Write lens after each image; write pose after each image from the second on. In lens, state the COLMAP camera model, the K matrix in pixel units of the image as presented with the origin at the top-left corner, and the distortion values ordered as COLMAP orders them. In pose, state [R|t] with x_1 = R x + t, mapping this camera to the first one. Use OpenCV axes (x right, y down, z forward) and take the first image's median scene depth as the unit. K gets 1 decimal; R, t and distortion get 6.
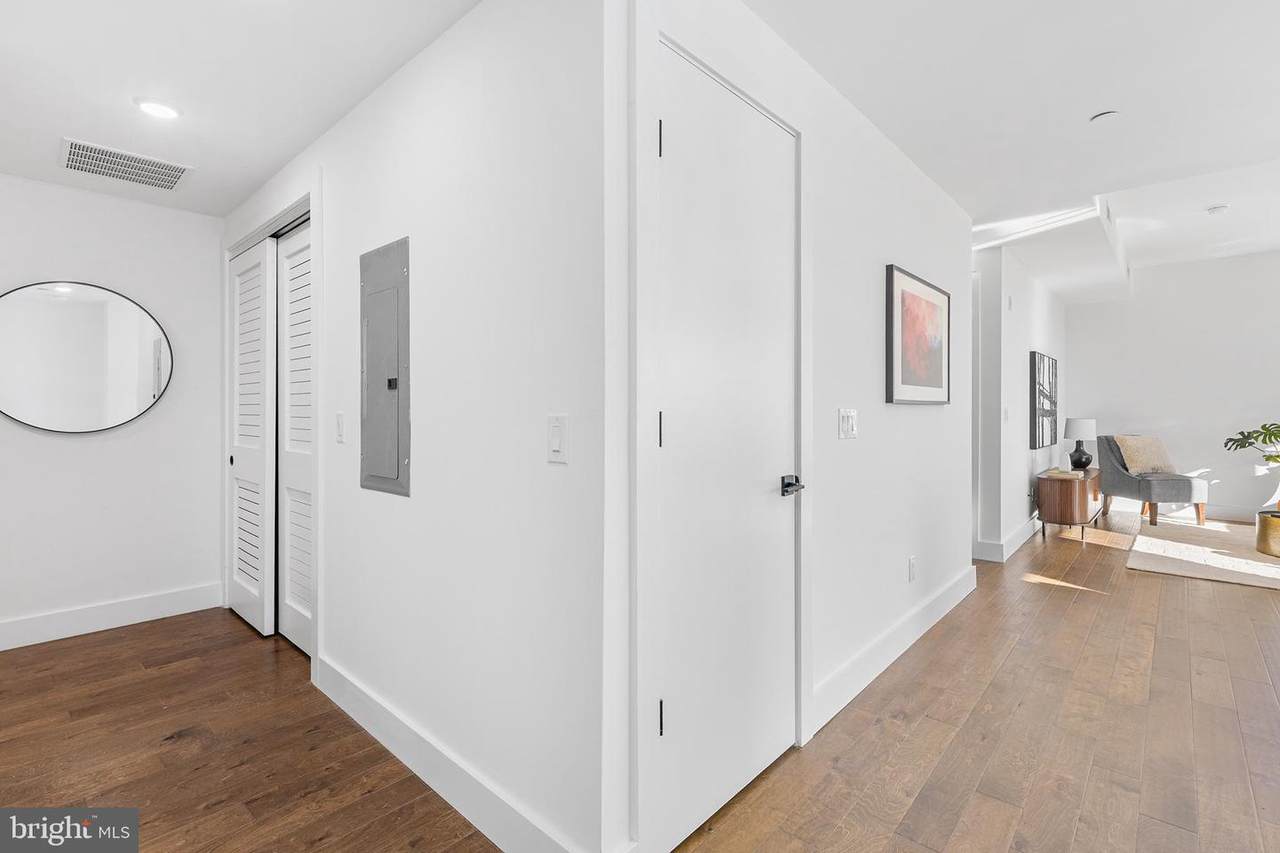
lens RADIAL K [[592.7, 0, 651.2], [0, 592.7, 408.3], [0, 0, 1]] dist [0.008904, -0.002063]
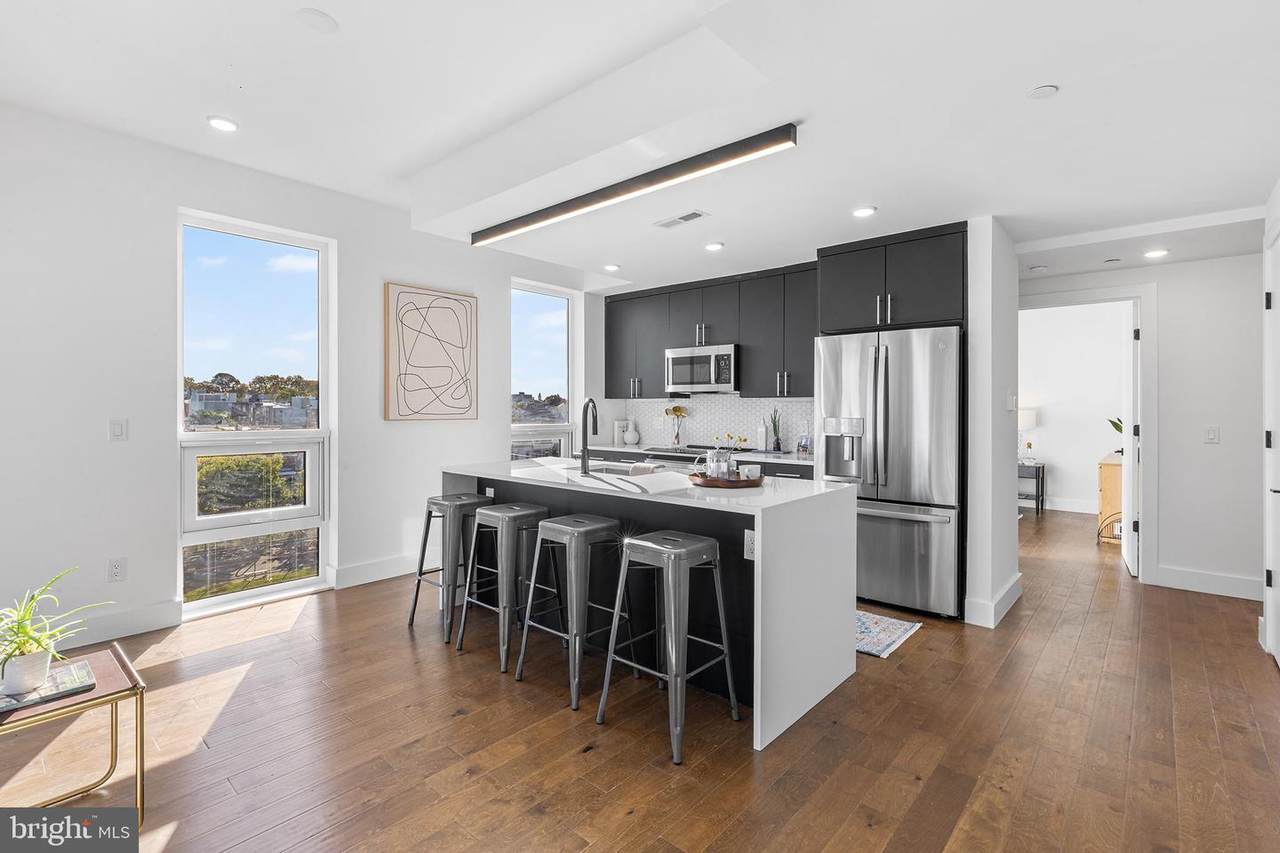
lens RADIAL K [[592.7, 0, 627.2], [0, 592.7, 417.2], [0, 0, 1]] dist [0.008904, -0.002063]
pose [[-0.999918, -0.007697, 0.010212, 0.574598], [-0.007506, 0.999798, 0.018623, -0.020393], [-0.010354, 0.018544, -0.999774, 0.789792]]
